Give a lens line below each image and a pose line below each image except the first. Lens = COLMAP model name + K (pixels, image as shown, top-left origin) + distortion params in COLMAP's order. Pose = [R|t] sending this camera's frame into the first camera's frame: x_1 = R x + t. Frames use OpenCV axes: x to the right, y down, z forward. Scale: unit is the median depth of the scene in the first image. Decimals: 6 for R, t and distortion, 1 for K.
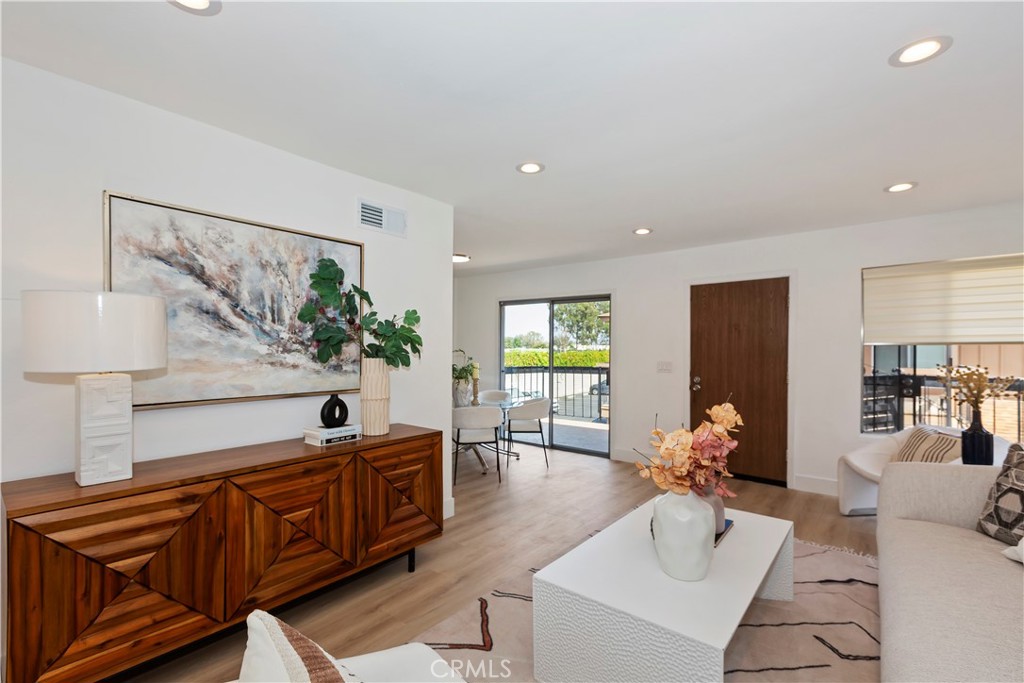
lens RADIAL K [[465.5, 0, 507.3], [0, 465.5, 348.4], [0, 0, 1]] dist [0.005442, -0.000424]
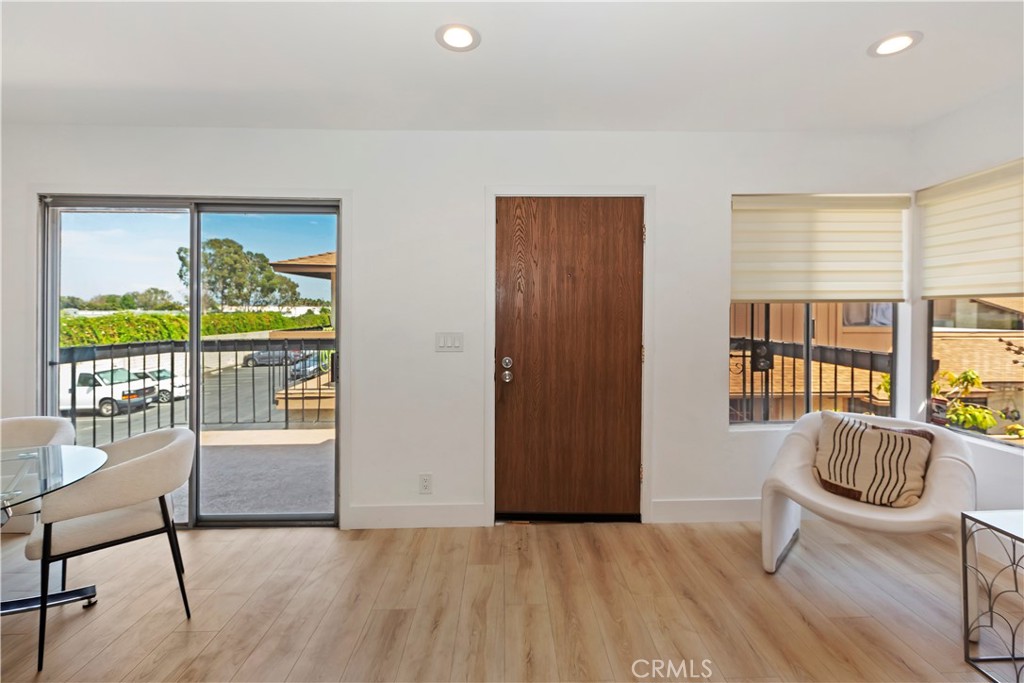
lens RADIAL K [[465.5, 0, 516.0], [0, 465.5, 311.1], [0, 0, 1]] dist [0.005442, -0.000424]
pose [[0.756296, -0.002586, 0.654225, 0.036462], [0.001274, 0.999996, 0.002479, 0.002632], [-0.654229, -0.001042, 0.756296, 0.493068]]
